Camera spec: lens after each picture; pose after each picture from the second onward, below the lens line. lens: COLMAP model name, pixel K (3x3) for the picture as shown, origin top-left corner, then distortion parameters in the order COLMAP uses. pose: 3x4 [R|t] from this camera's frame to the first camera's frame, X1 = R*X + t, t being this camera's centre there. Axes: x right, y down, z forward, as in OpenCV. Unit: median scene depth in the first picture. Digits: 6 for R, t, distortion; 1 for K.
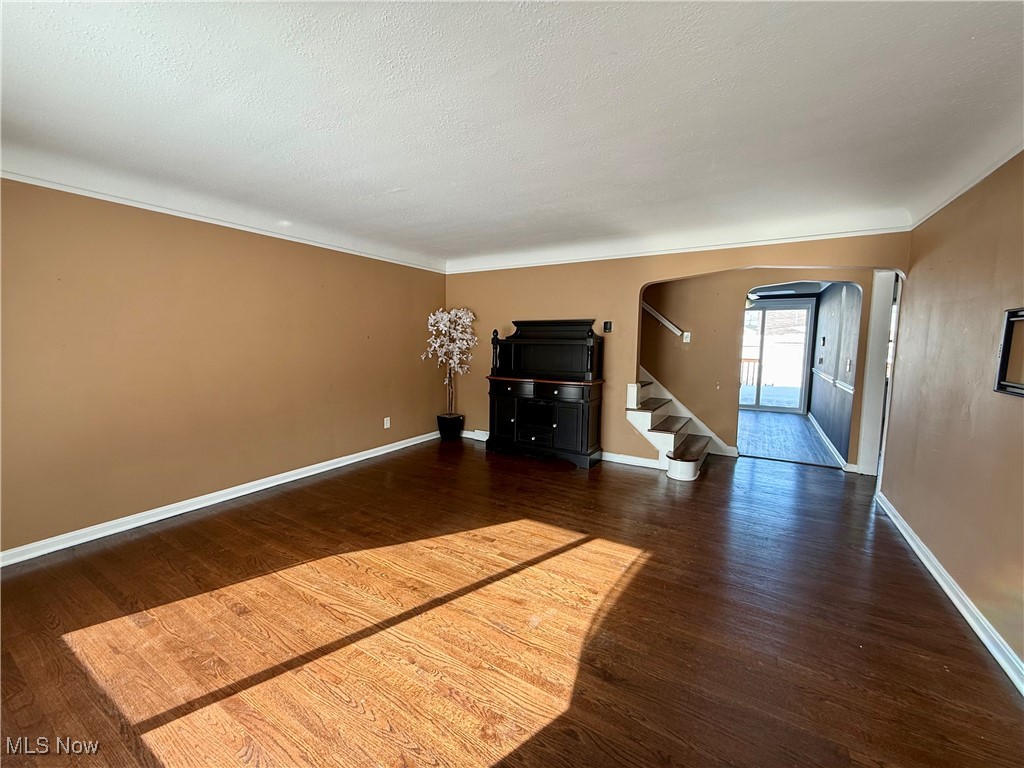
lens RADIAL K [[406.7, 0, 506.4], [0, 406.7, 380.4], [0, 0, 1]] dist [-0.000474, -0.000012]
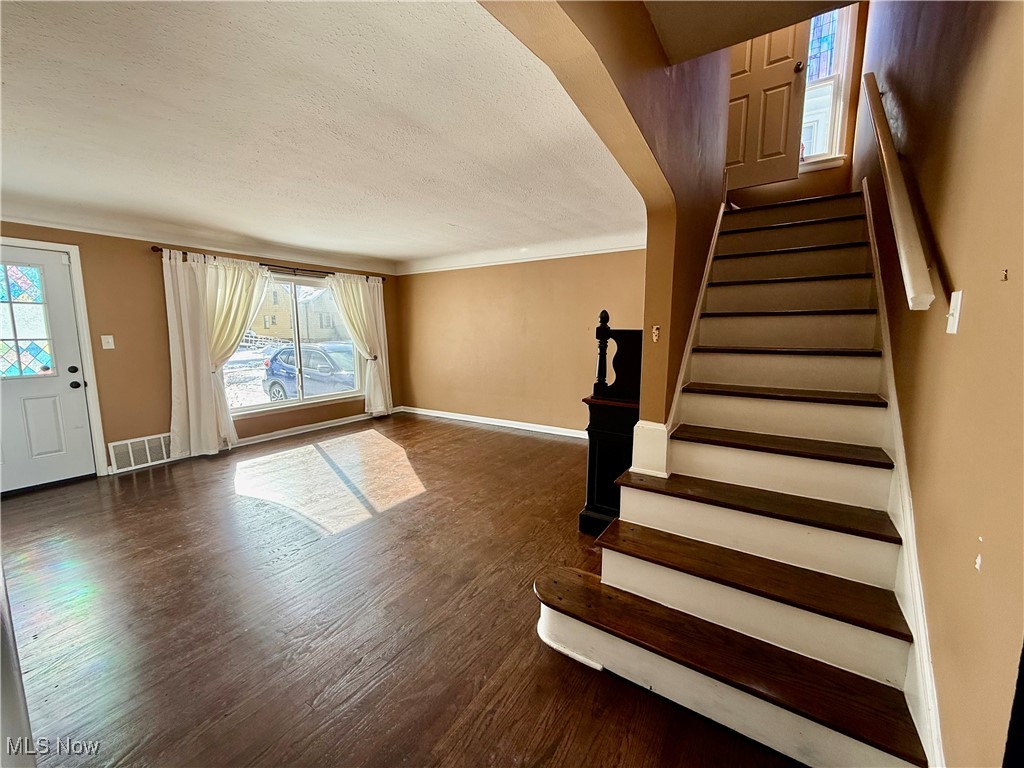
lens RADIAL K [[406.7, 0, 512.4], [0, 406.7, 377.7], [0, 0, 1]] dist [-0.000474, -0.000012]
pose [[0.006313, 0.113175, -0.993555, 1.090112], [-0.110057, 0.987618, 0.111799, -0.111734], [0.993905, 0.108642, 0.018691, 1.146442]]
